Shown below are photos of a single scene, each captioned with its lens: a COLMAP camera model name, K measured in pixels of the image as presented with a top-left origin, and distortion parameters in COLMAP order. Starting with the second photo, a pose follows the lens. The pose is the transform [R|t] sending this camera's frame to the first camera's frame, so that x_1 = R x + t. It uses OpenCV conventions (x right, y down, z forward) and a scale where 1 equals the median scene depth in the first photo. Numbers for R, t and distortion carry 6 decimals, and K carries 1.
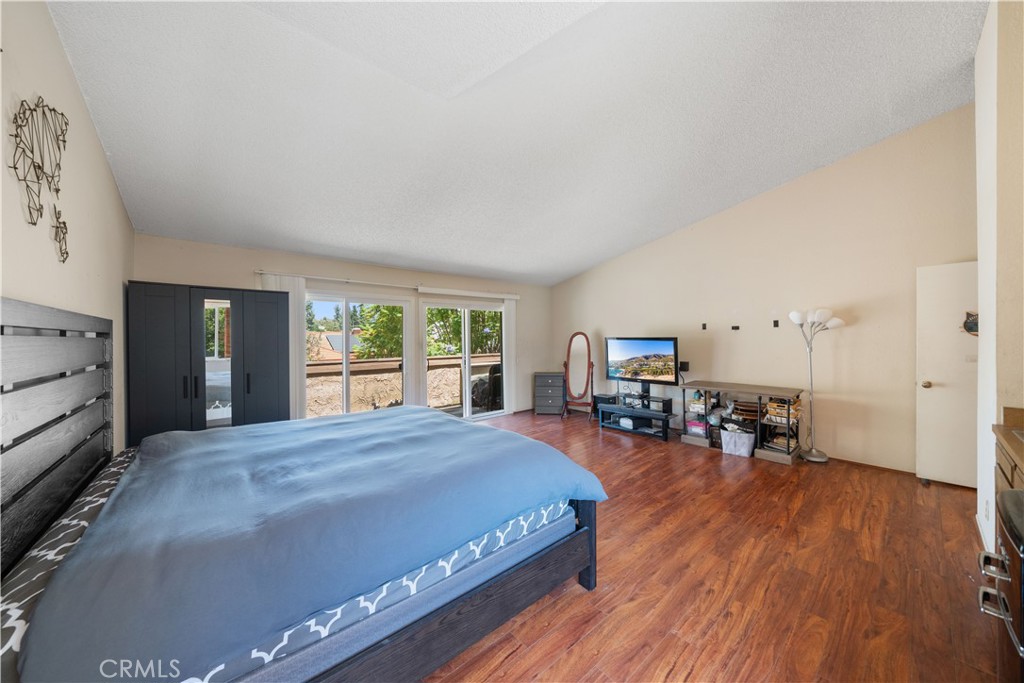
lens RADIAL K [[350.3, 0, 510.0], [0, 350.3, 335.9], [0, 0, 1]] dist [-0.003193, -0.000084]
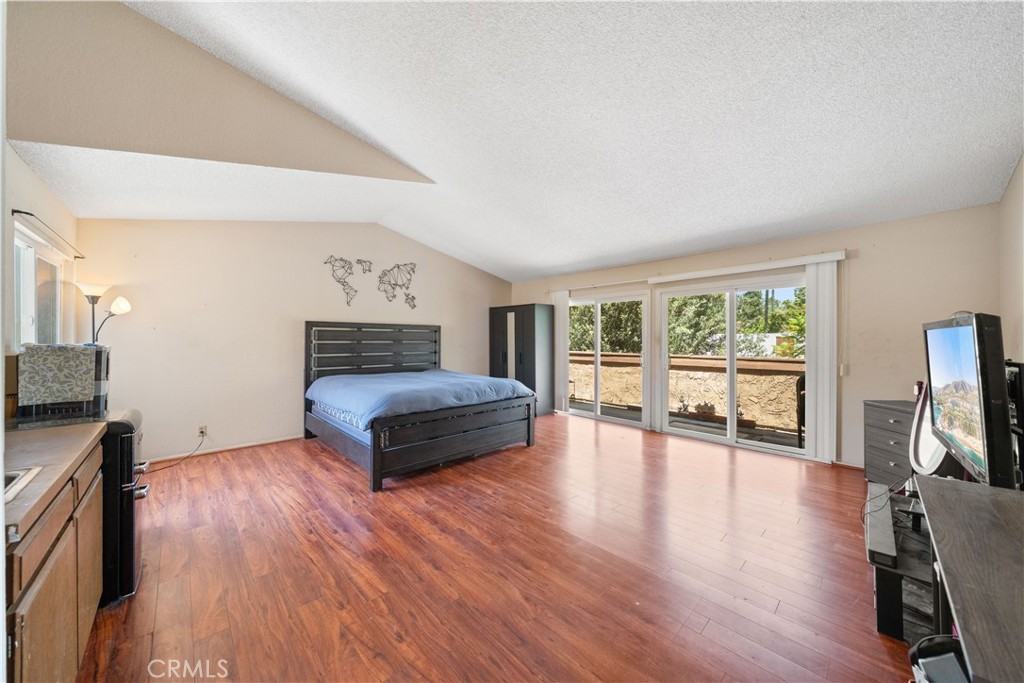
lens RADIAL K [[350.3, 0, 513.1], [0, 350.3, 341.7], [0, 0, 1]] dist [-0.003193, -0.000084]
pose [[0.061807, 0.012438, -0.998011, 1.523627], [0.003599, 0.999913, 0.012684, 0.043471], [0.998082, -0.004376, 0.061757, 1.292113]]
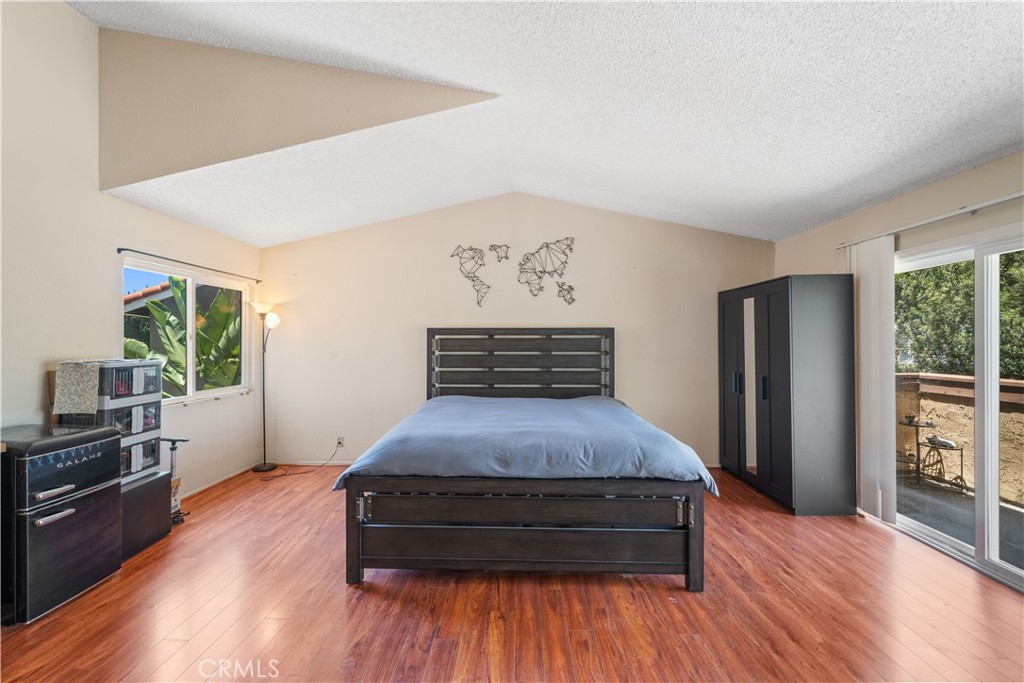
lens RADIAL K [[415.4, 0, 509.4], [0, 415.4, 342.4], [0, 0, 1]] dist [-0.000732, -0.000233]
pose [[-0.667598, 0.008302, -0.744476, 0.701701], [0.011058, 0.999938, 0.001235, 0.017160], [0.744440, -0.007408, -0.667649, 1.846864]]
